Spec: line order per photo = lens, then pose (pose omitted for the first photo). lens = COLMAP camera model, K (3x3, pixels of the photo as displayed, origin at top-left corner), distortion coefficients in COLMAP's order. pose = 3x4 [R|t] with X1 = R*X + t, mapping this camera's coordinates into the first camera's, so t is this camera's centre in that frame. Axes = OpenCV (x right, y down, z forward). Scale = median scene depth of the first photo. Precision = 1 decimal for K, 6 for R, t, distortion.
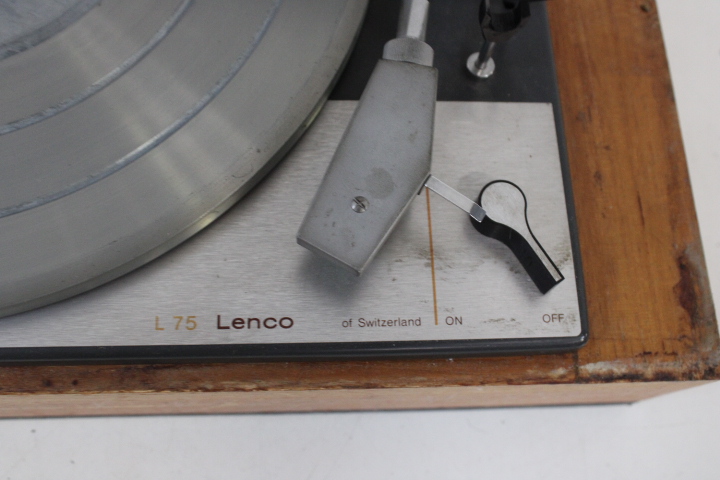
lens RADIAL K [[796.1, 0, 360.0], [0, 796.1, 240.0], [0, 0, 1]] dist [-0.155896, 0.258636]
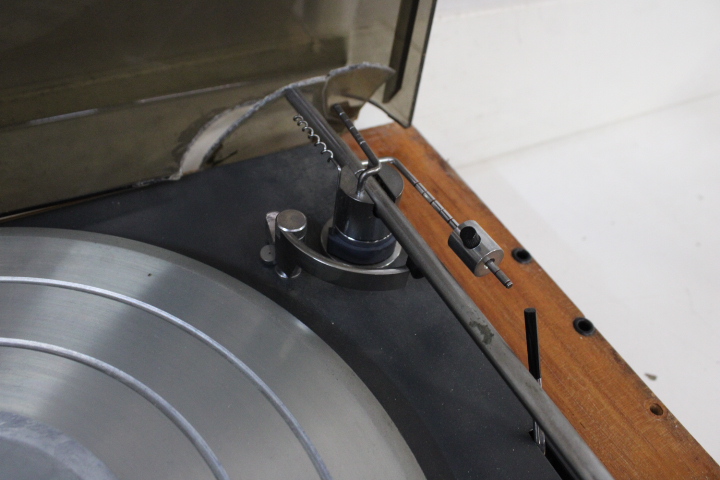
lens RADIAL K [[624.9, 0, 360.0], [0, 624.9, 240.0], [0, 0, 1]] dist [-0.160956, 0.142874]
pose [[0.897629, -0.305729, 0.317478, -0.184606], [0.404499, 0.857509, -0.317897, -0.456586], [-0.175050, 0.413773, 0.893392, 0.319418]]
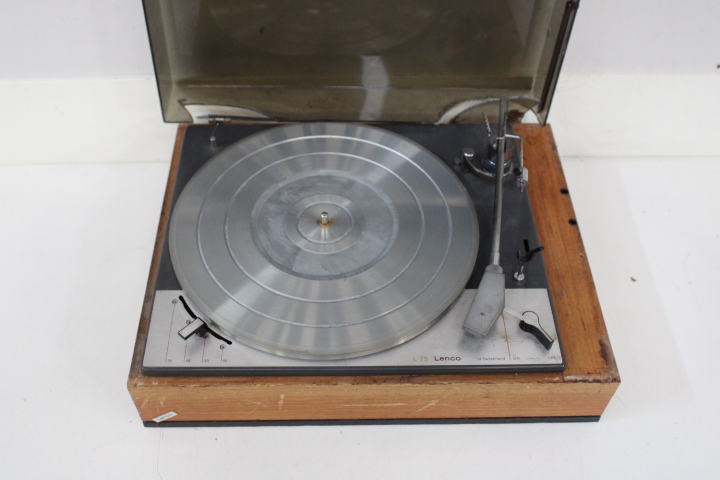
lens RADIAL K [[768.6, 0, 360.0], [0, 768.6, 240.0], [0, 0, 1]] dist [-0.105004, 0.024434]
pose [[0.997746, -0.030240, -0.059911, -0.248264], [0.005867, 0.928610, -0.371012, 0.676961], [0.066853, 0.369824, 0.926694, -1.627659]]
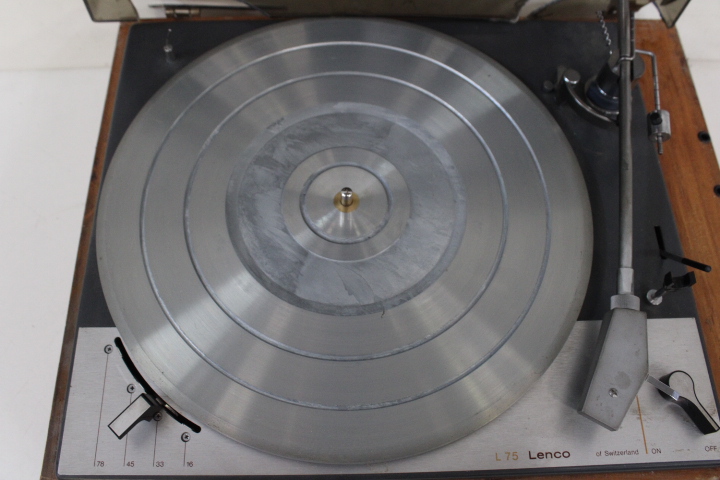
lens RADIAL K [[624.9, 0, 360.0], [0, 624.9, 240.0], [0, 0, 1]] dist [-0.160956, 0.142874]
pose [[0.998011, -0.010971, -0.062077, -0.432069], [0.004964, 0.995359, -0.096099, -0.230779], [0.062844, 0.095599, 0.993434, -0.407799]]
